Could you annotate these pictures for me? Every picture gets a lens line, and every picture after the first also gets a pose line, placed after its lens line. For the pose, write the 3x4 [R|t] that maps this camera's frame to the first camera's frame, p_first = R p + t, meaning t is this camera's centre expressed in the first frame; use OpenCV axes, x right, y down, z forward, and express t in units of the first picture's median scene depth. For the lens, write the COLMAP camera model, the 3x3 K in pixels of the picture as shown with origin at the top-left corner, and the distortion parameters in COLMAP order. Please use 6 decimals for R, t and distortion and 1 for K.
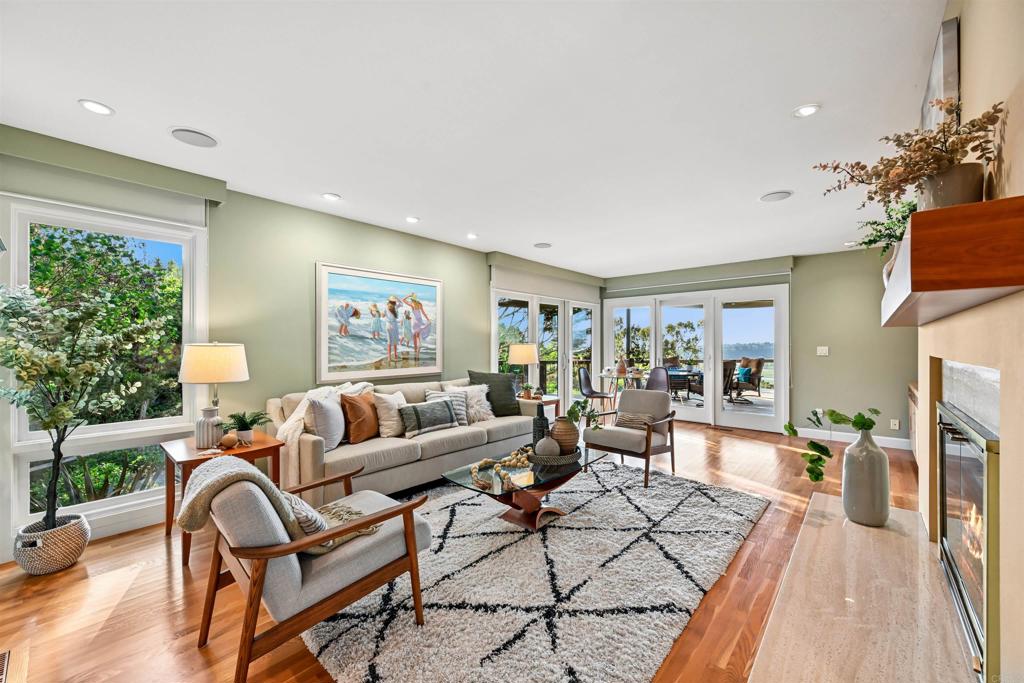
lens RADIAL K [[400.0, 0, 515.8], [0, 400.0, 345.2], [0, 0, 1]] dist [-0.001582, 0.000093]
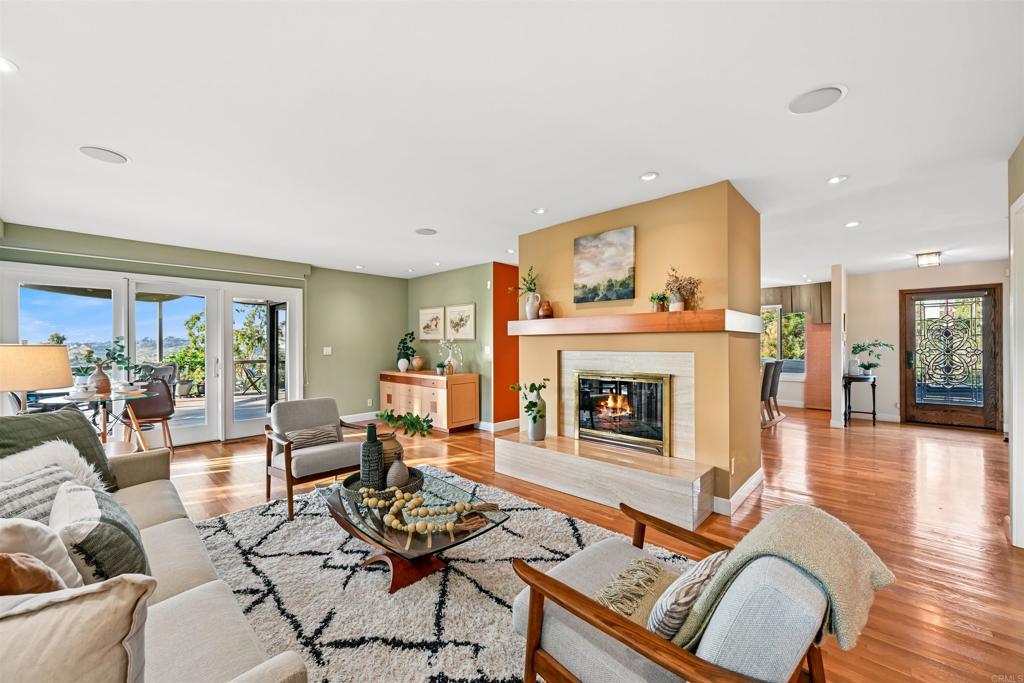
lens RADIAL K [[400.0, 0, 515.8], [0, 400.0, 345.2], [0, 0, 1]] dist [-0.001582, 0.000093]
pose [[0.025450, -0.004403, 0.999666, -0.704178], [0.005900, 0.999974, 0.004255, -0.006836], [-0.999659, 0.005790, 0.025475, 0.728028]]
